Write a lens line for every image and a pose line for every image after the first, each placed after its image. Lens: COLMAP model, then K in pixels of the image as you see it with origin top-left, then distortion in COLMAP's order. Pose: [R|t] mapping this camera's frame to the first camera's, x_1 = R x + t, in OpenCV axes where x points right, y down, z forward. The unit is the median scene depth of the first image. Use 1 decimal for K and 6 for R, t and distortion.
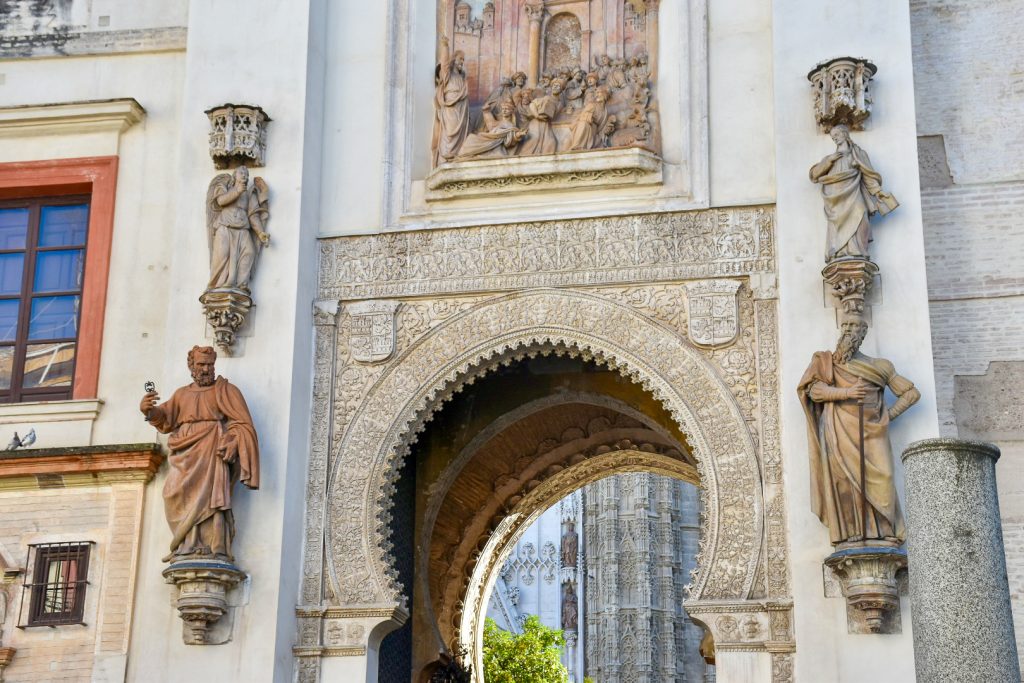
lens RADIAL K [[1769.9, 0, 512.0], [0, 1769.9, 341.5], [0, 0, 1]] dist [0.314903, 0.139106]
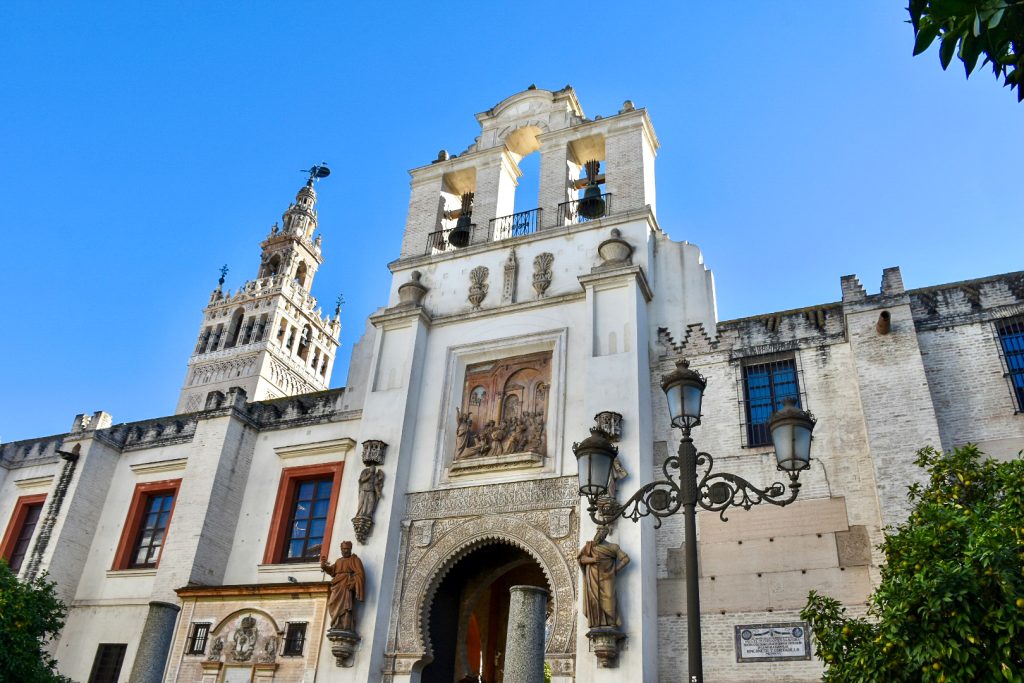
lens RADIAL K [[824.9, 0, 512.0], [0, 824.9, 341.5], [0, 0, 1]] dist [-0.114624, 0.005390]
pose [[0.975735, -0.066208, -0.208704, 0.283230], [0.019698, 0.975865, -0.217486, -0.016045], [0.218066, 0.208097, 0.953490, -0.060061]]
